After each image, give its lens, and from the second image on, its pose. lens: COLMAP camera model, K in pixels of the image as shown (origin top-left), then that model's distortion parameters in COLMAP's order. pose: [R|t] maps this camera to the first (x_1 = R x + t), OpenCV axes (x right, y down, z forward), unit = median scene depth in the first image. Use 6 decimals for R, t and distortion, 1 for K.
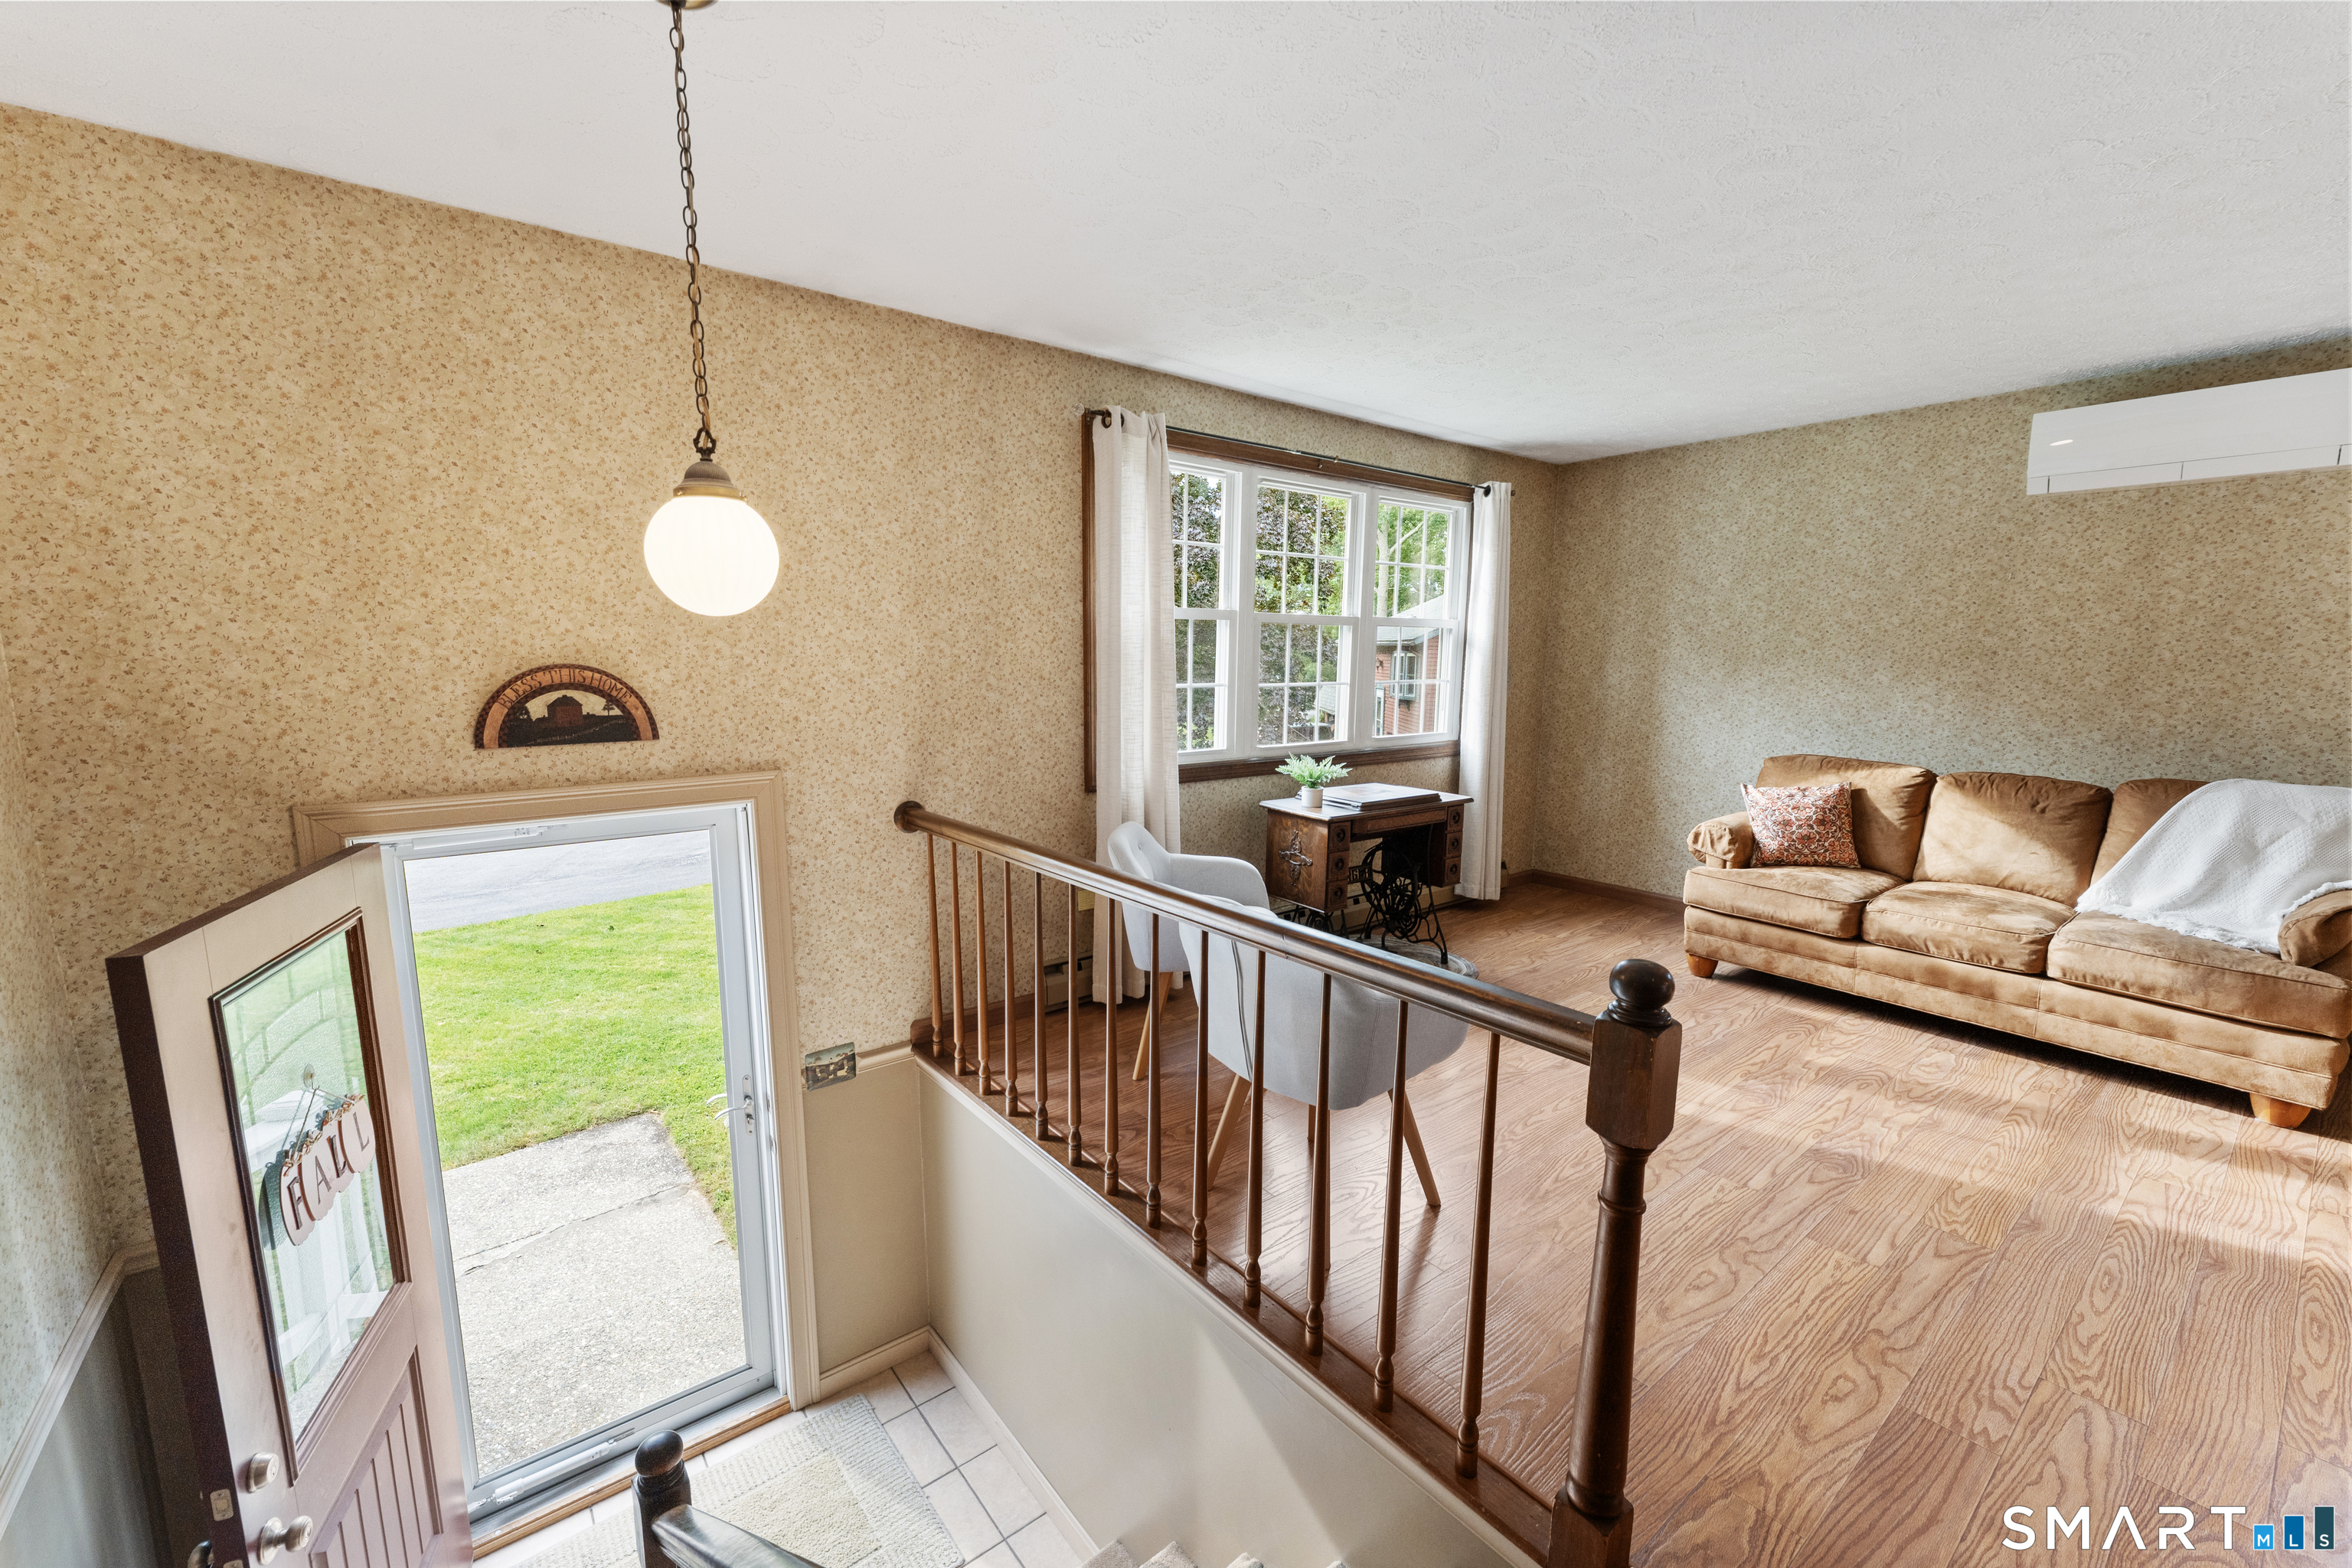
lens RADIAL K [[943.8, 0, 1130.3], [0, 943.8, 789.4], [0, 0, 1]] dist [-0.004461, 0.000559]
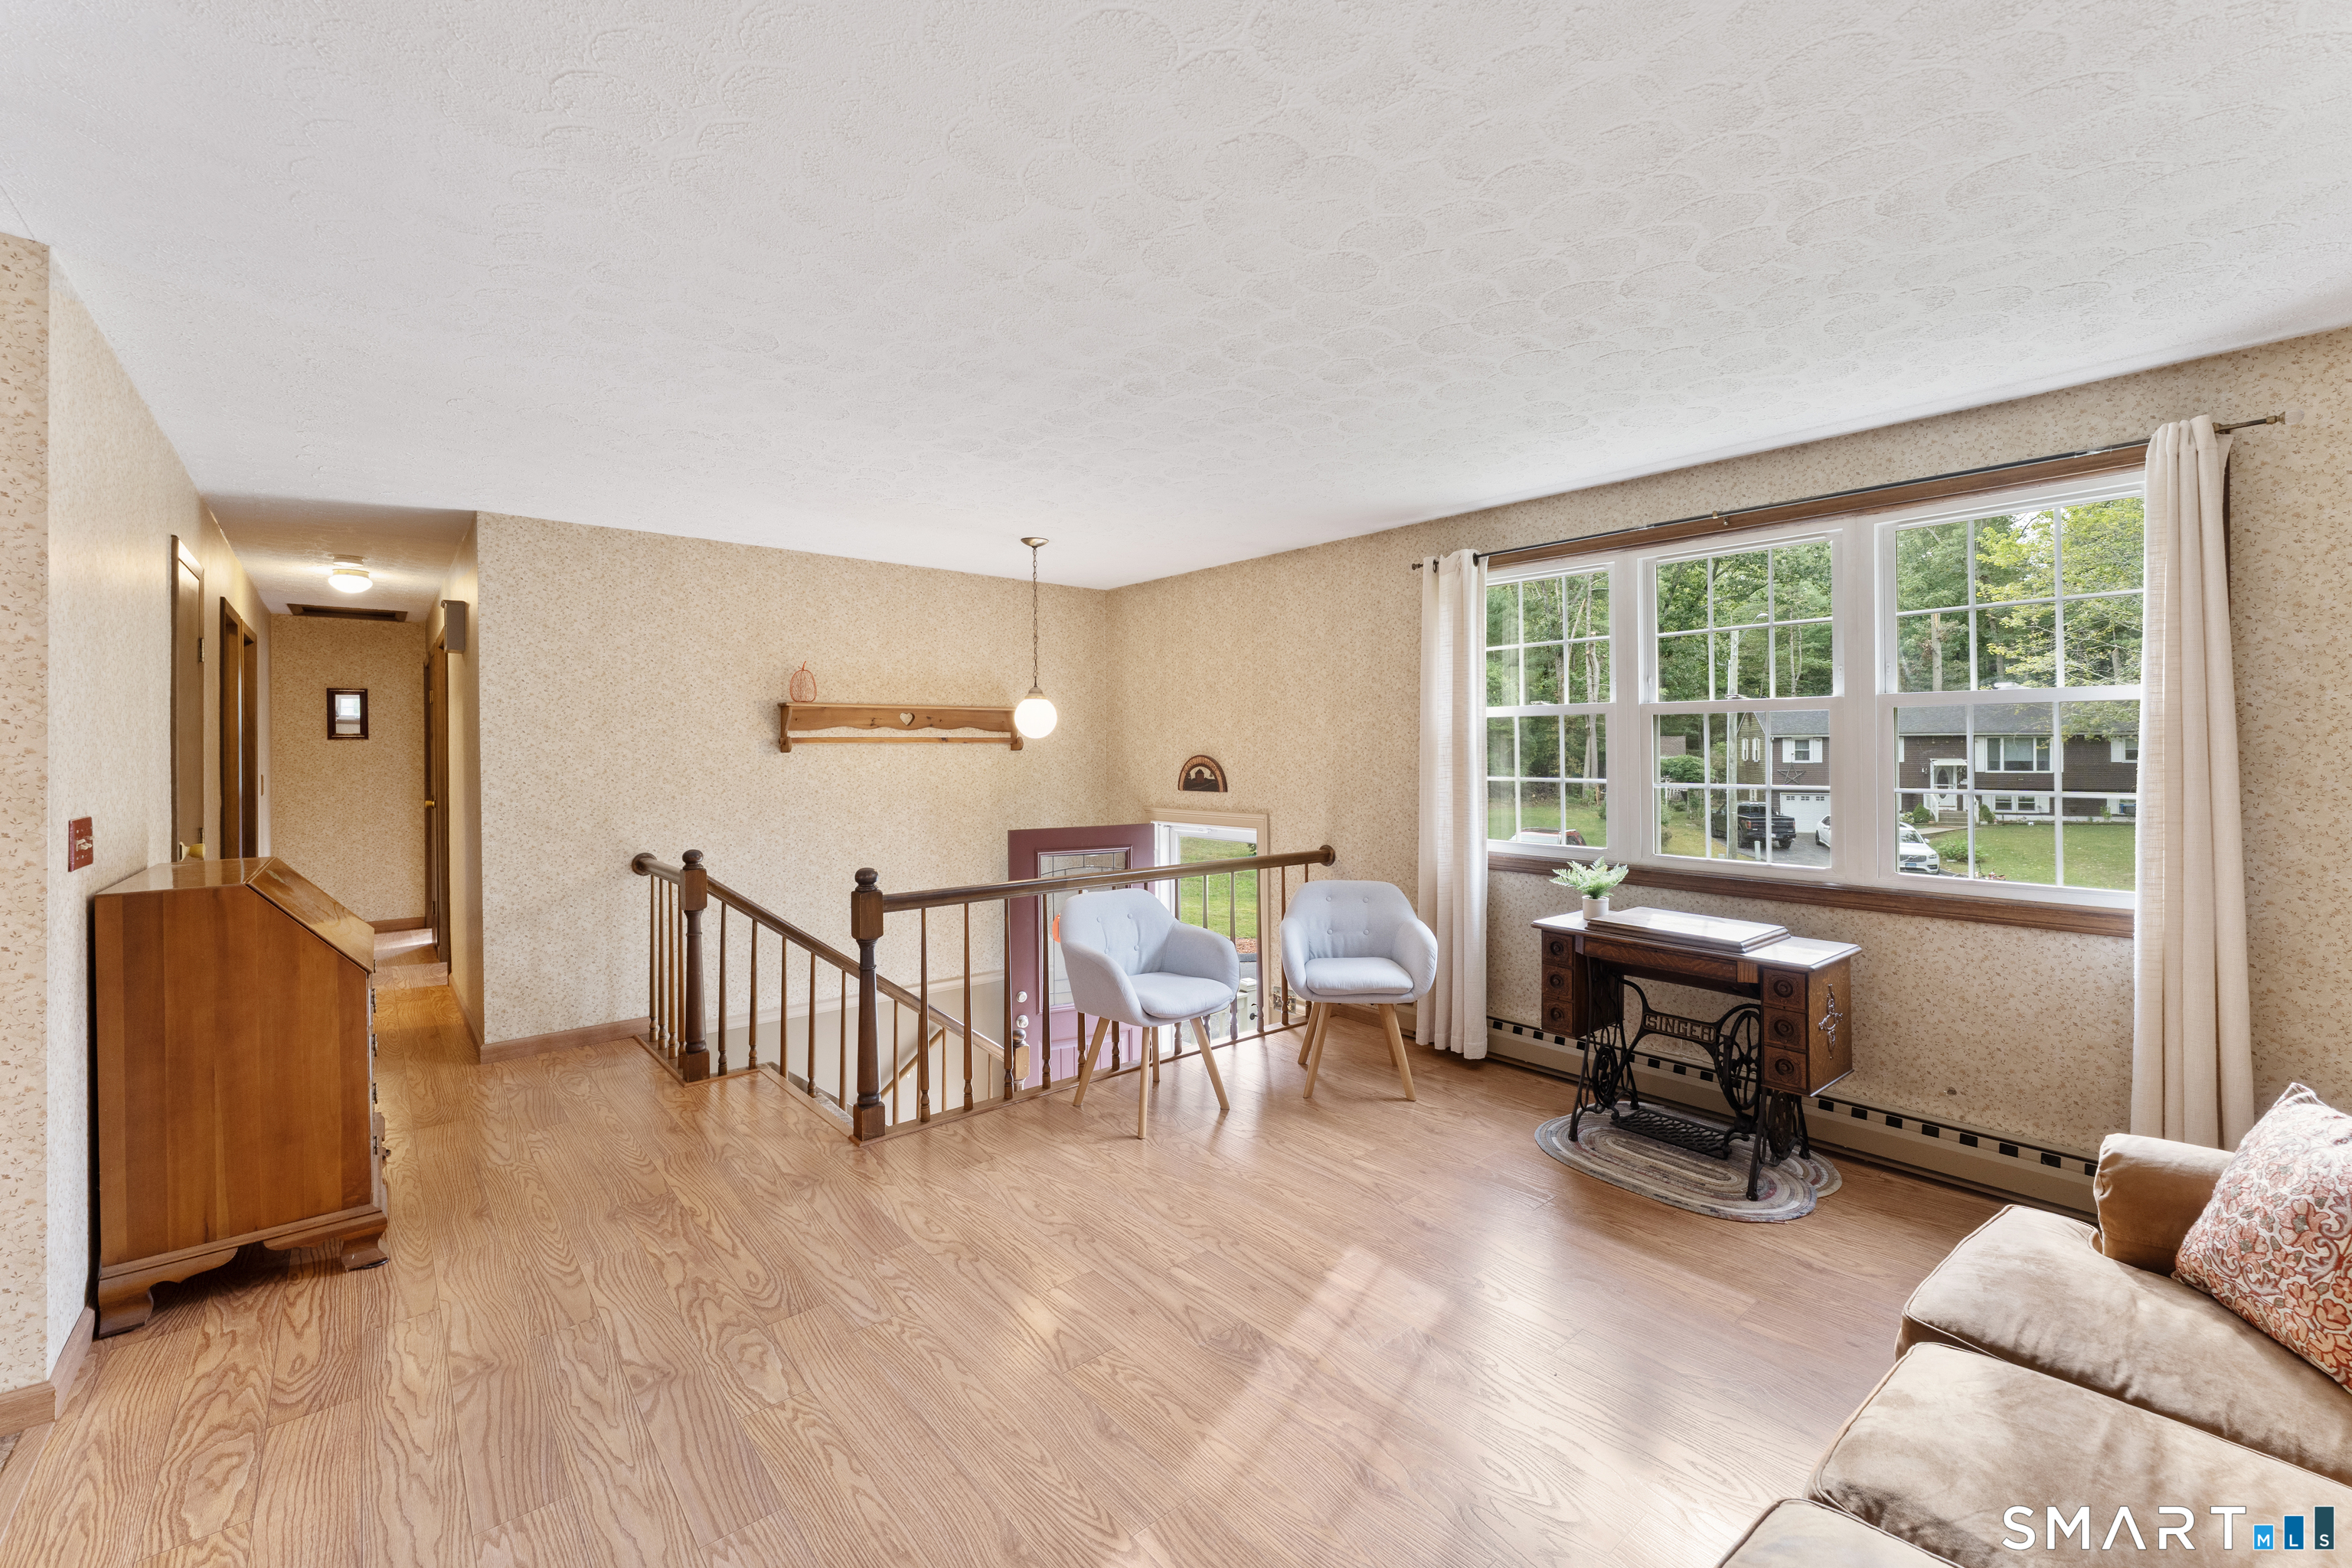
lens RADIAL K [[943.8, 0, 1194.0], [0, 943.8, 743.2], [0, 0, 1]] dist [-0.004461, 0.000559]
pose [[0.062847, -0.008431, -0.997988, 1.320872], [-0.139536, 0.990068, -0.017151, -0.098412], [0.988221, 0.140333, 0.061047, 0.691707]]
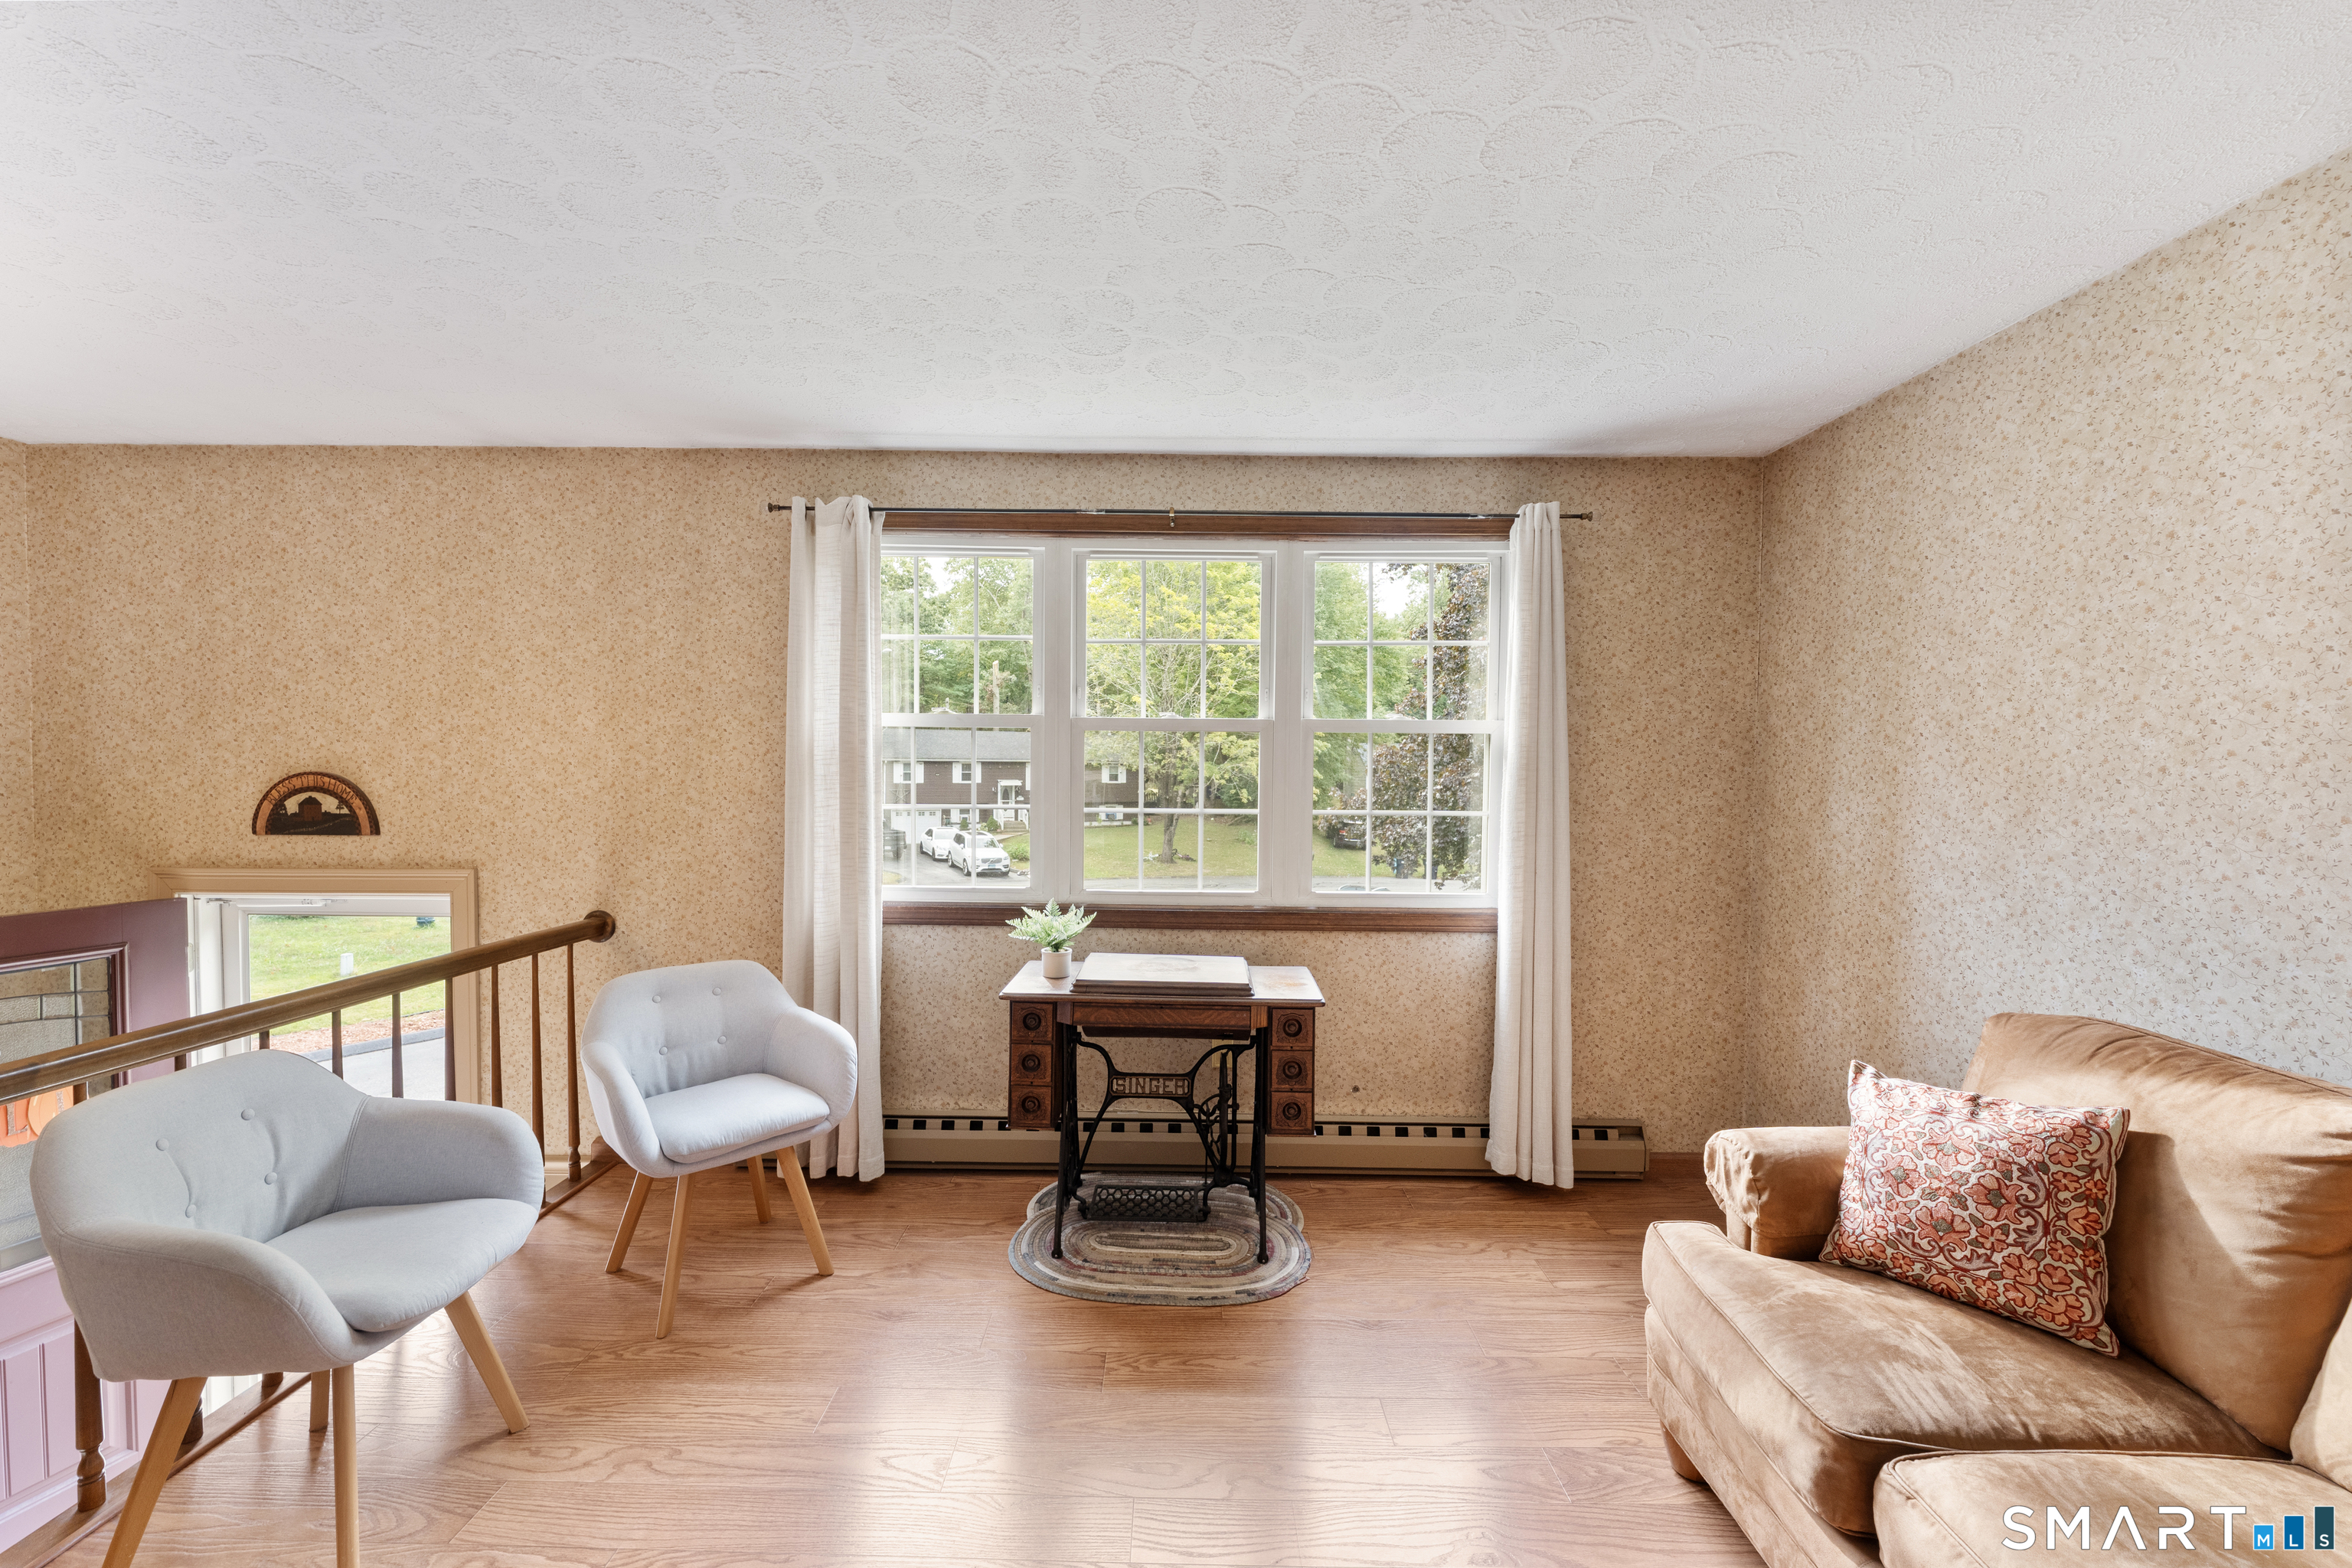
lens RADIAL K [[943.8, 0, 1181.2], [0, 943.8, 790.6], [0, 0, 1]] dist [-0.004461, 0.000559]
pose [[0.789613, 0.018051, -0.613340, 0.897892], [-0.095194, 0.991069, -0.093385, -0.082416], [0.606176, 0.132125, 0.784279, 0.588954]]
